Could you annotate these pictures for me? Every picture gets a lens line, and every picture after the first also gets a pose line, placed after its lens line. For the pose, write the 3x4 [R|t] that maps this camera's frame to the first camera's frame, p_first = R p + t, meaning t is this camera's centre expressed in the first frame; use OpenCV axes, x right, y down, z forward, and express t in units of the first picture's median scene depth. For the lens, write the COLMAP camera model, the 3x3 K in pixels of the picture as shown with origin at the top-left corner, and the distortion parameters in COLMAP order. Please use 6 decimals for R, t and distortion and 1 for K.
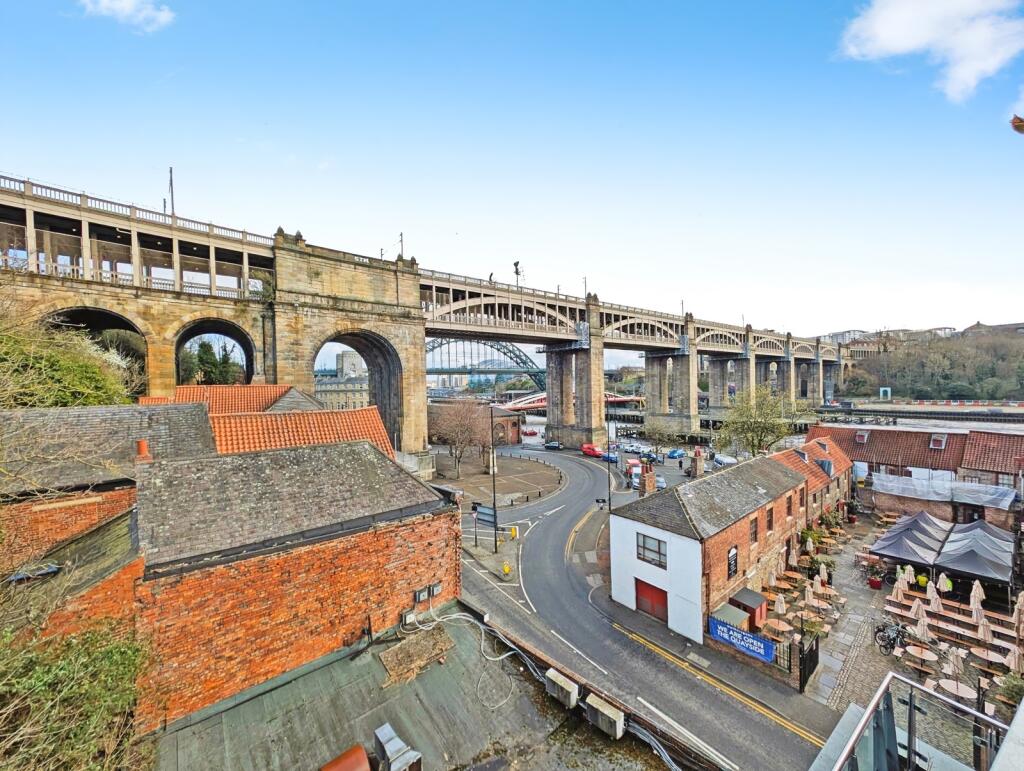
lens RADIAL K [[384.4, 0, 511.3], [0, 384.4, 391.0], [0, 0, 1]] dist [0.012549, -0.004666]
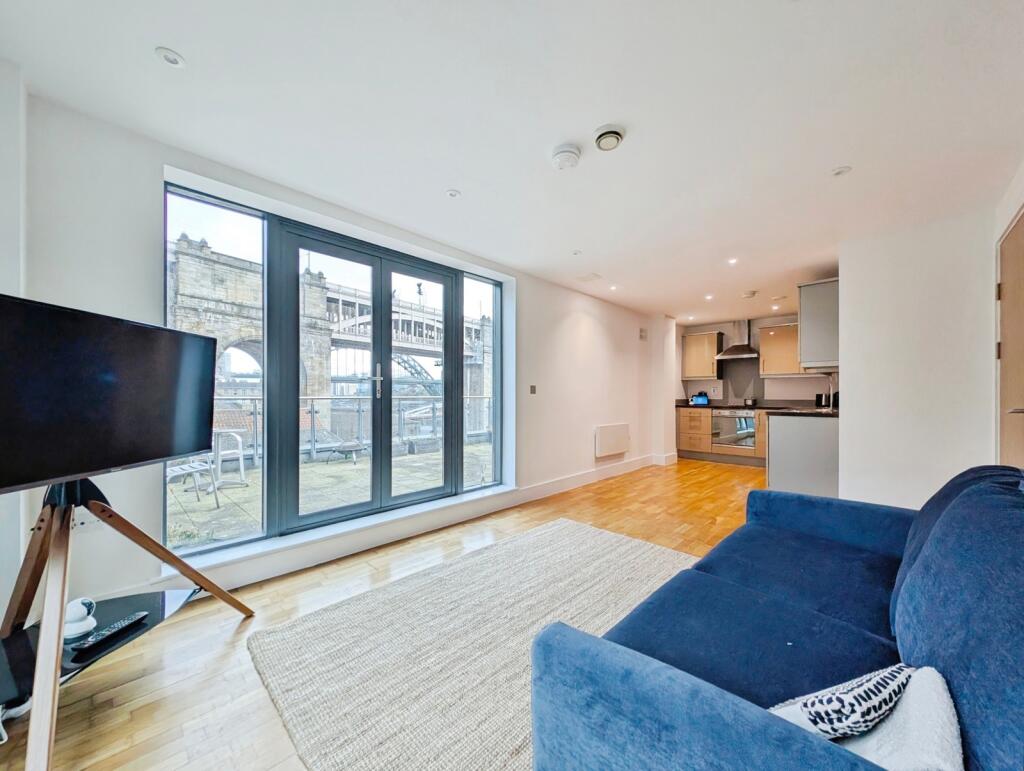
lens RADIAL K [[385.5, 0, 513.8], [0, 385.5, 395.2], [0, 0, 1]] dist [0.014859, -0.010150]
pose [[0.960652, 0.023524, 0.276758, -0.034985], [-0.017980, 0.999584, -0.022552, 0.007982], [-0.277173, 0.016688, 0.960675, -0.182242]]
